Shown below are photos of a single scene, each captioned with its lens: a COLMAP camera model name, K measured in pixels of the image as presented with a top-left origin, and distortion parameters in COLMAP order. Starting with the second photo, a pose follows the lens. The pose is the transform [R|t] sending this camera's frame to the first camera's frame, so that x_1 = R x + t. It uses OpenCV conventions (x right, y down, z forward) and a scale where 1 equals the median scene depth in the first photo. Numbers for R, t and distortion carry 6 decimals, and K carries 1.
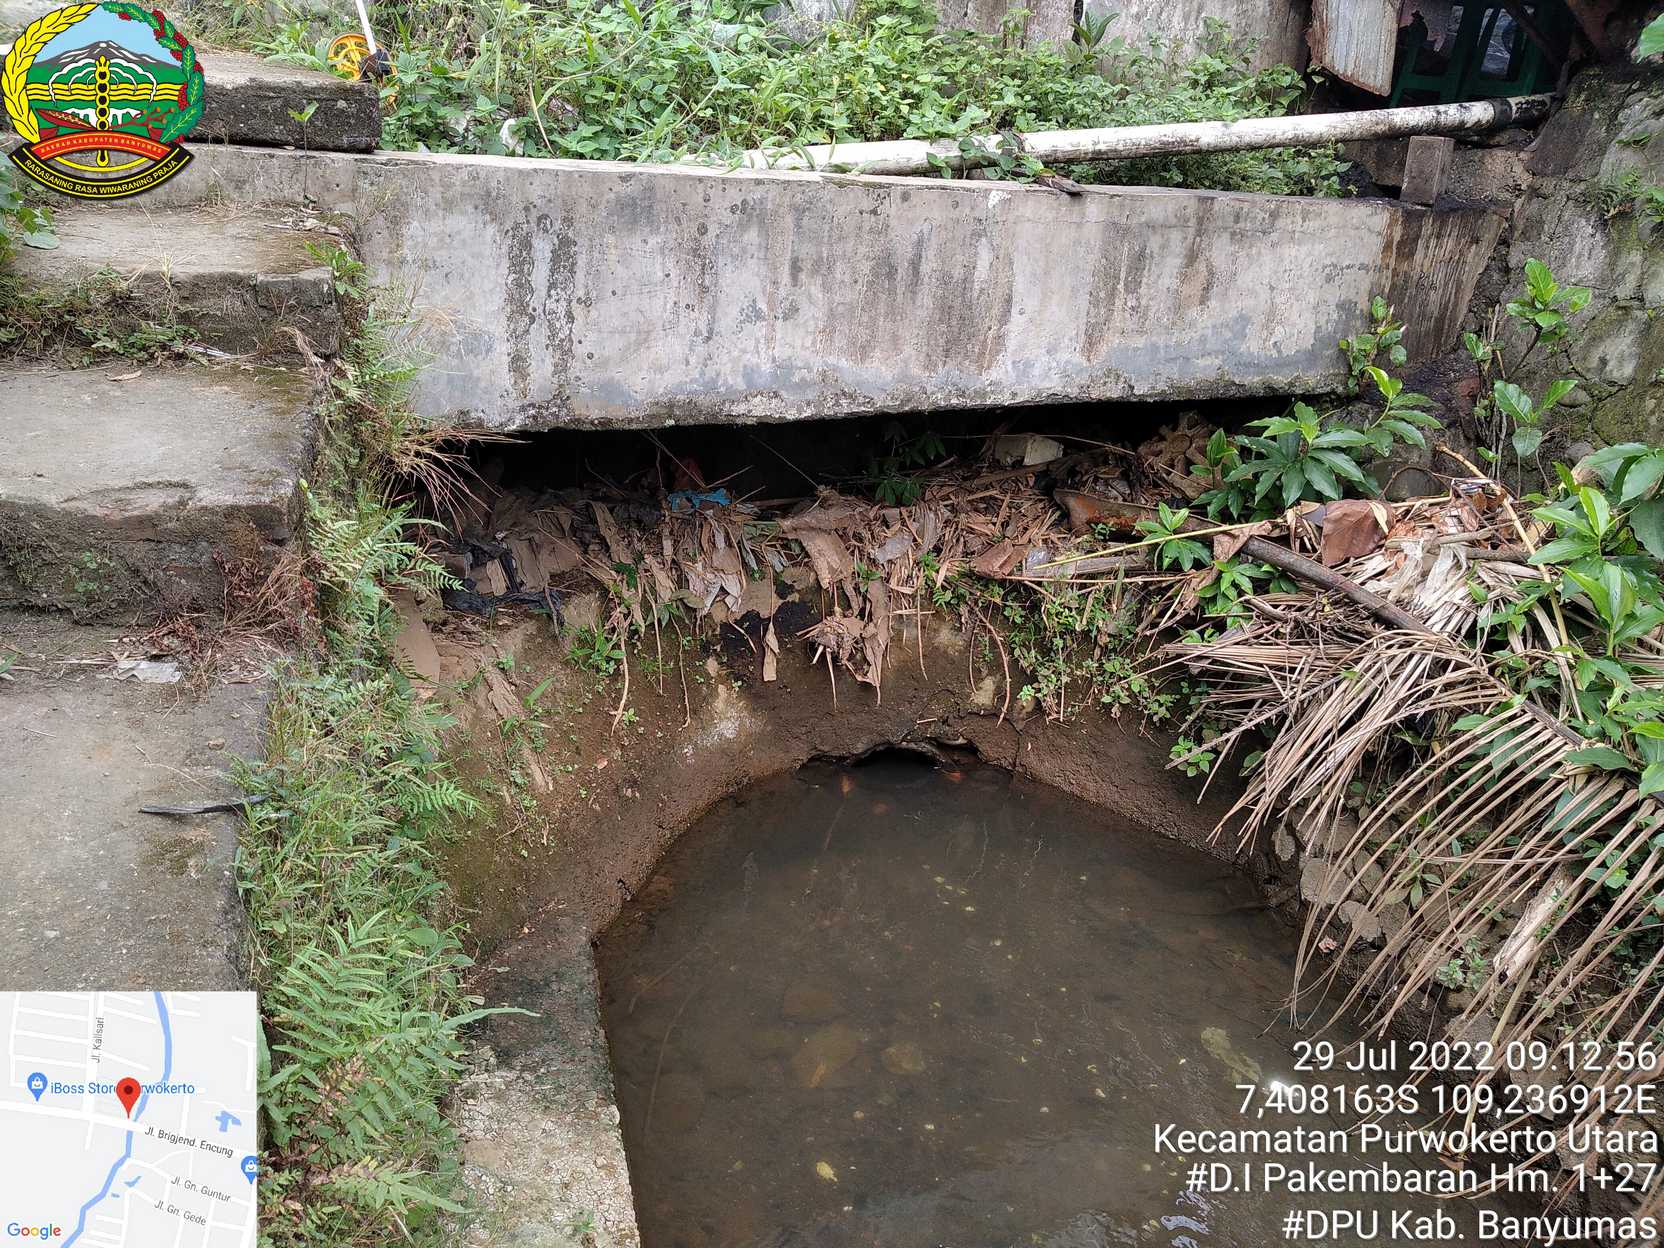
lens RADIAL K [[1405.6, 0, 831.1], [0, 1405.6, 626.4], [0, 0, 1]] dist [0.007743, -0.006005]
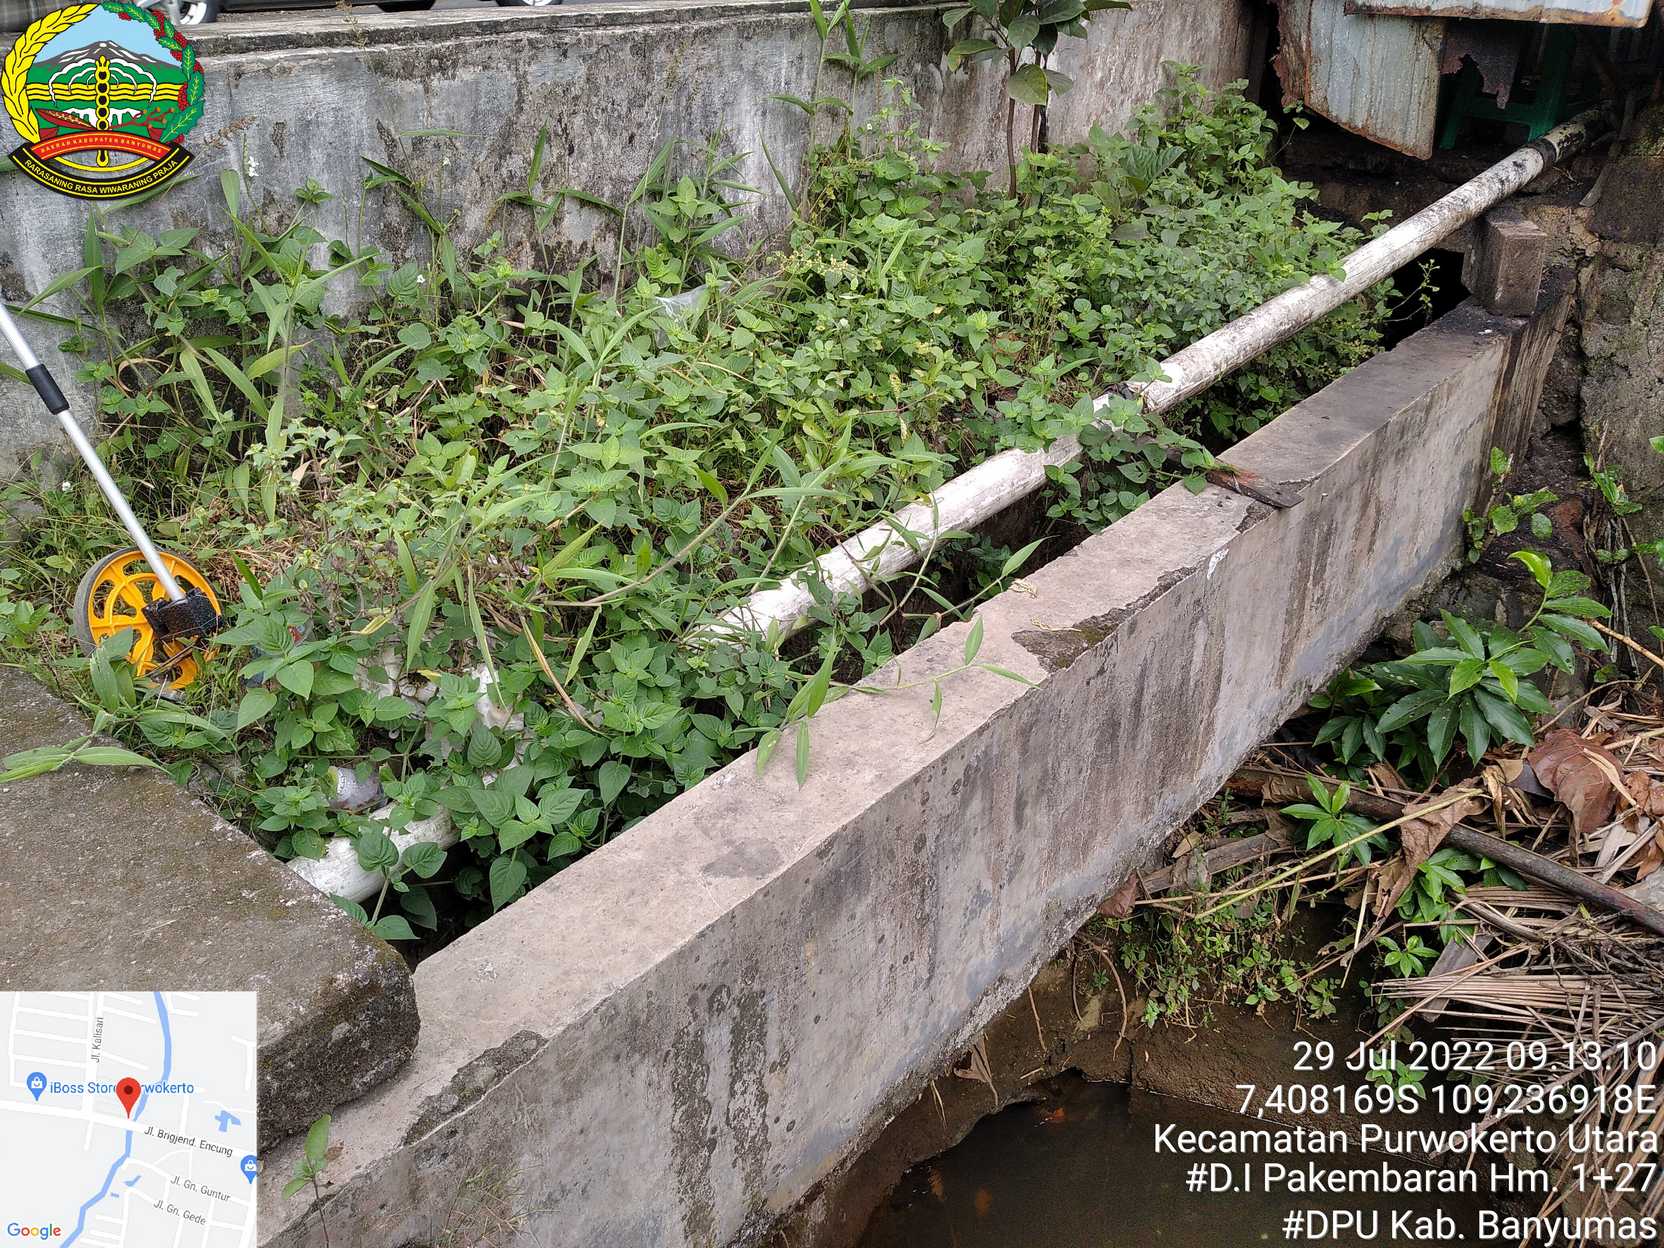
lens RADIAL K [[1405.6, 0, 838.9], [0, 1405.6, 622.5], [0, 0, 1]] dist [0.007743, -0.006005]
pose [[0.942153, -0.228111, 0.245585, -0.195876], [0.194144, 0.968661, 0.154932, -0.375702], [-0.273230, -0.098291, 0.956914, 0.380431]]
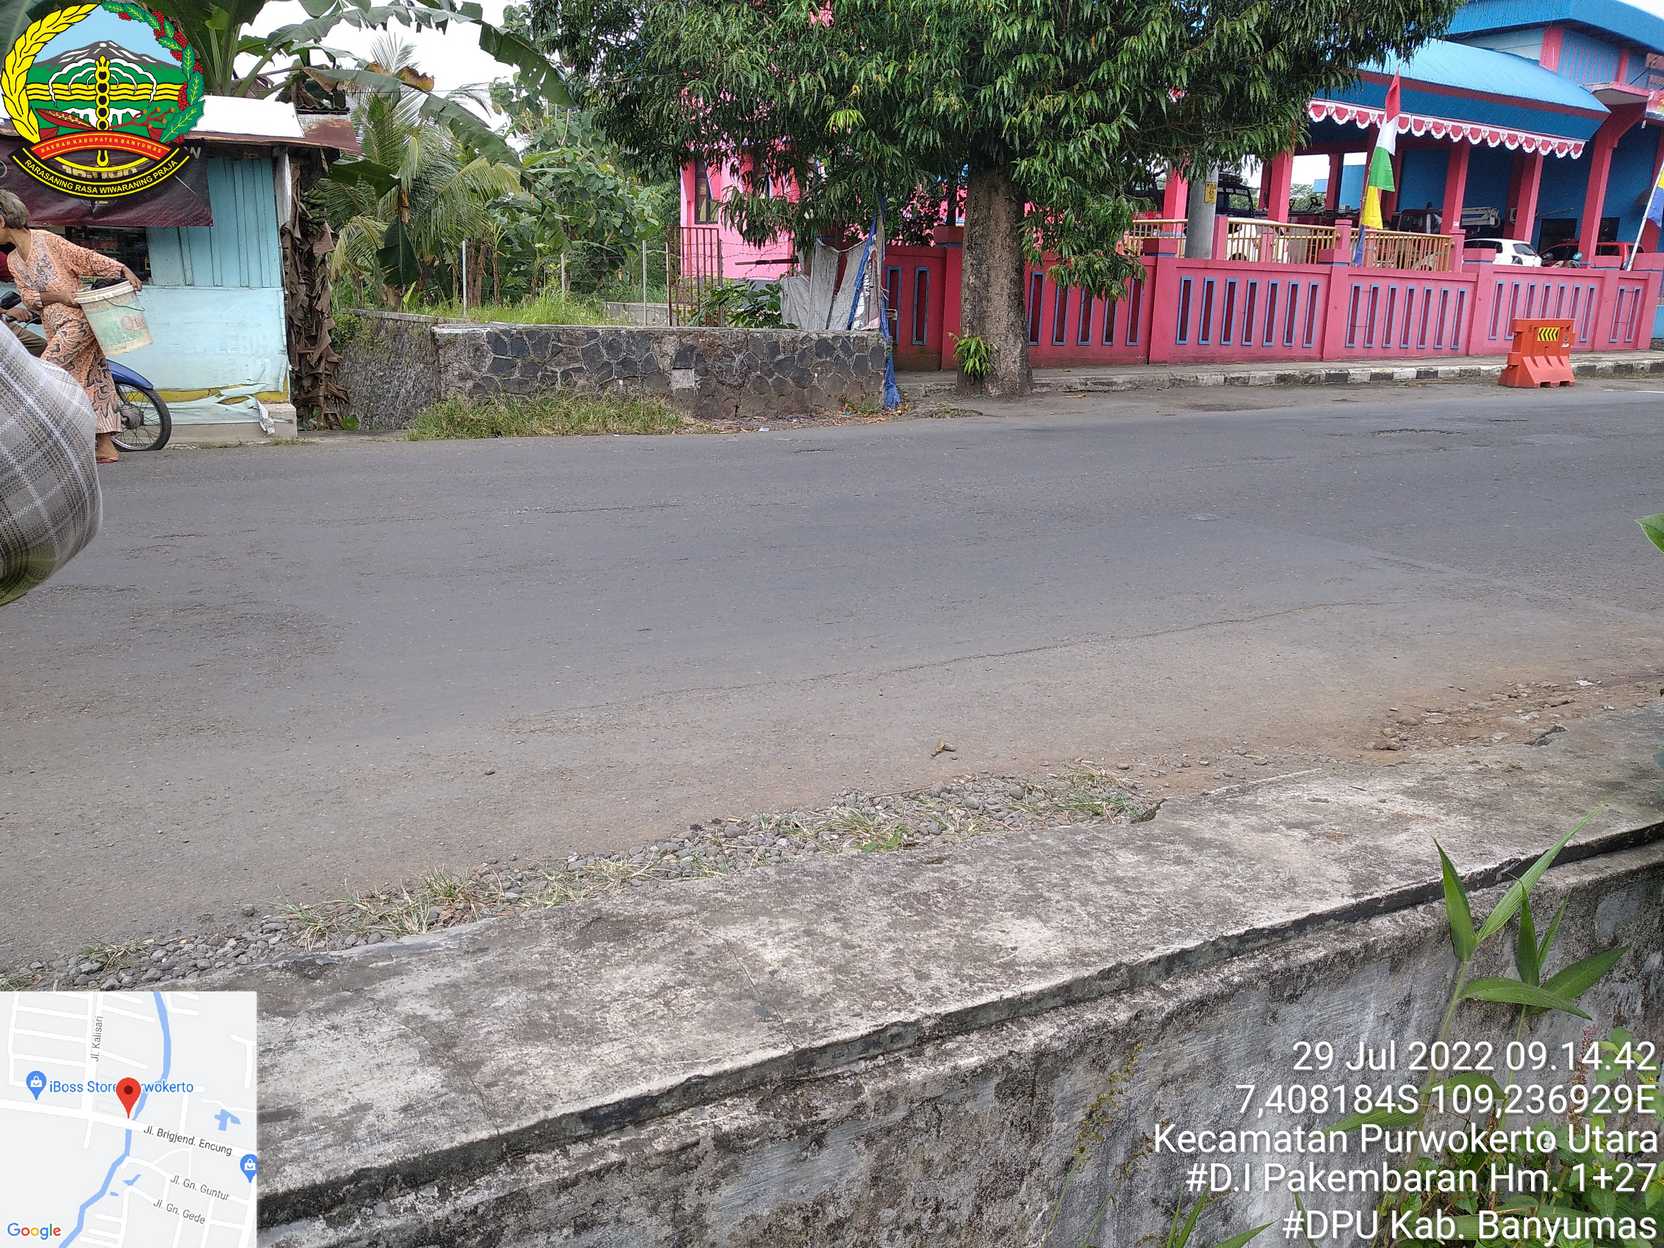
lens RADIAL K [[1405.6, 0, 857.2], [0, 1405.6, 599.5], [0, 0, 1]] dist [0.007743, -0.006005]
pose [[0.998100, -0.055299, -0.027182, -0.086129], [0.050936, 0.988690, -0.141061, -0.595151], [0.034675, 0.139408, 0.989628, 0.757366]]
